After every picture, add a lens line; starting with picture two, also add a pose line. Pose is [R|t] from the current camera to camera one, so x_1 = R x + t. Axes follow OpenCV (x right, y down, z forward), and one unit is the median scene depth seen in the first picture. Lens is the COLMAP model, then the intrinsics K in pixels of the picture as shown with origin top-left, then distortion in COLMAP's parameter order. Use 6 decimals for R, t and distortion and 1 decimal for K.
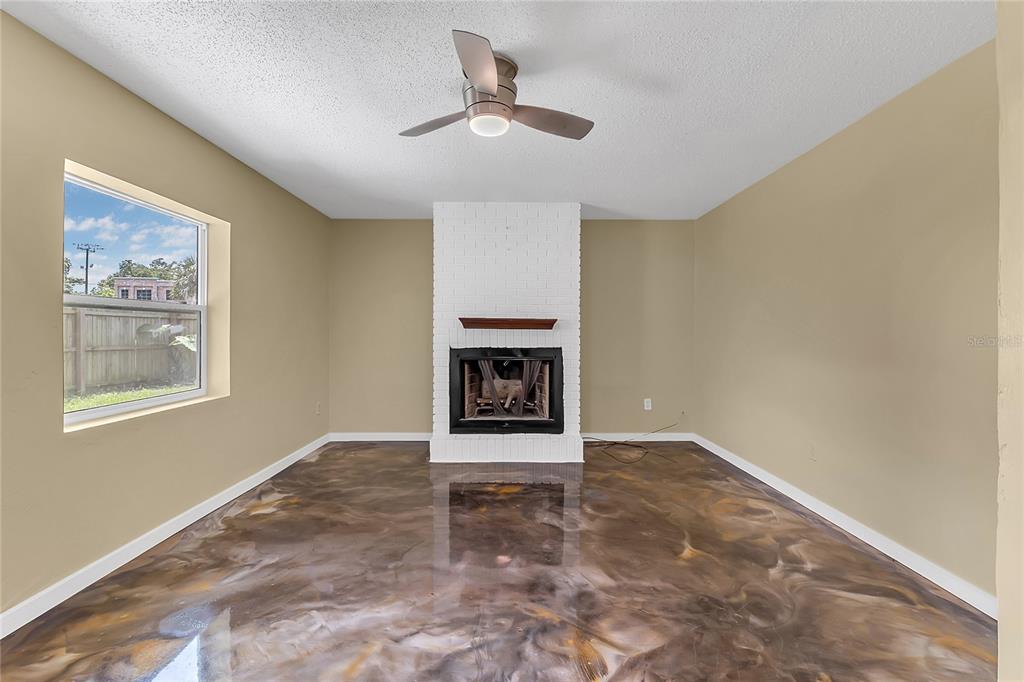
lens RADIAL K [[481.4, 0, 516.1], [0, 481.4, 331.1], [0, 0, 1]] dist [0.001598, -0.004967]
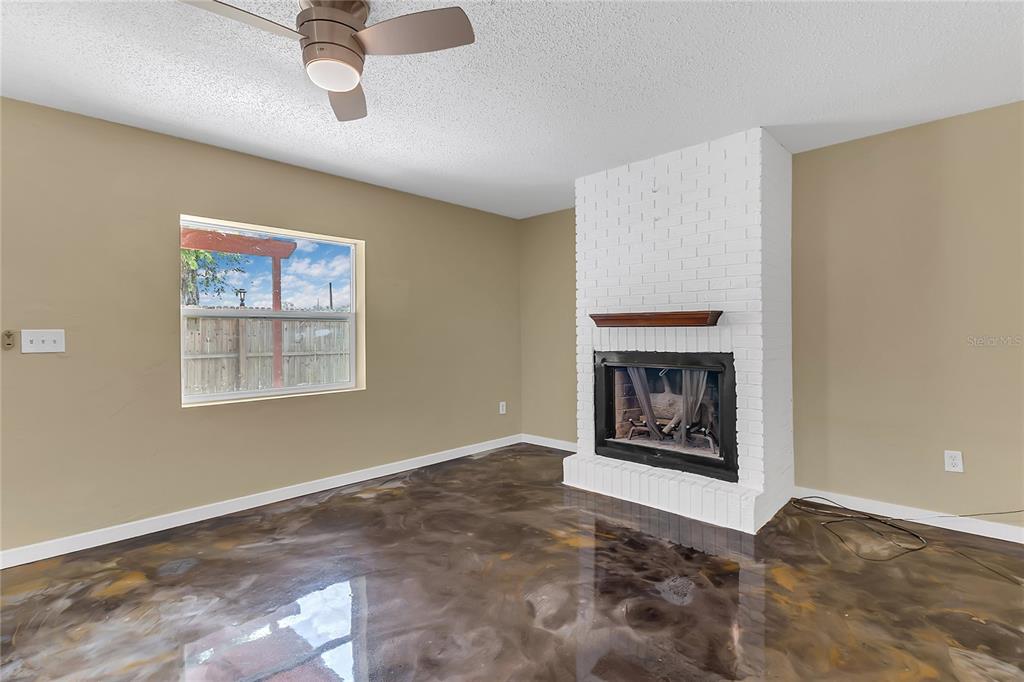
lens RADIAL K [[481.4, 0, 514.8], [0, 481.4, 336.1], [0, 0, 1]] dist [0.001598, -0.004967]
pose [[0.710162, -0.005904, -0.704014, 0.446777], [0.014073, 0.999884, 0.005811, 0.003423], [0.703898, -0.014035, 0.710162, 0.403414]]
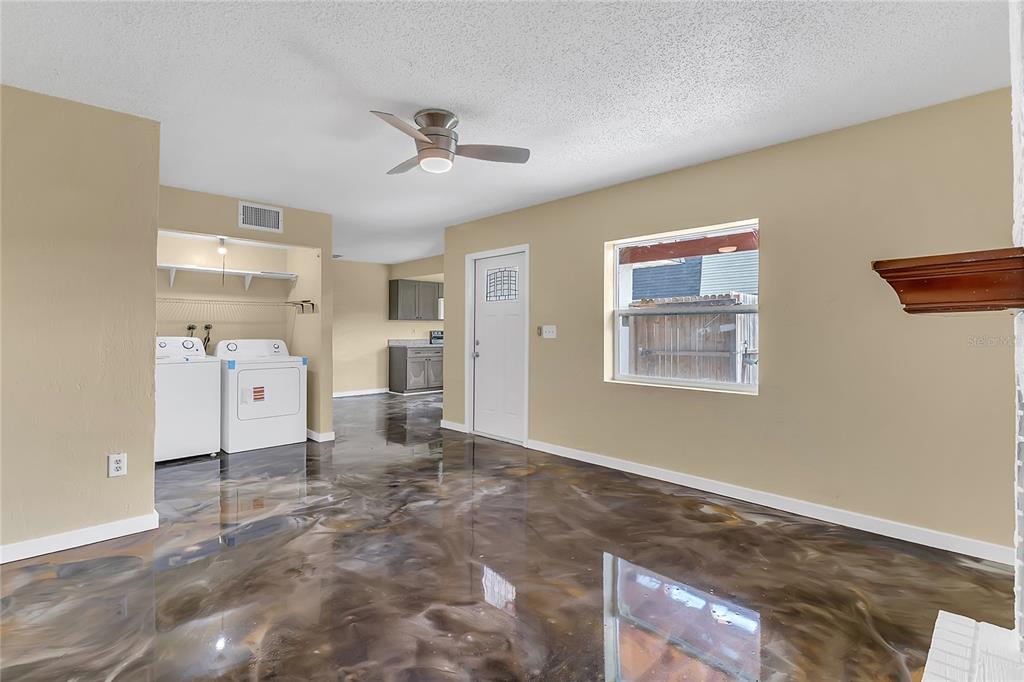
lens RADIAL K [[481.4, 0, 503.4], [0, 481.4, 330.3], [0, 0, 1]] dist [0.001598, -0.004967]
pose [[-0.734177, -0.001047, -0.678957, 0.413143], [0.000112, 0.999999, -0.001662, 0.003000], [0.678958, -0.001296, -0.734176, 1.274096]]
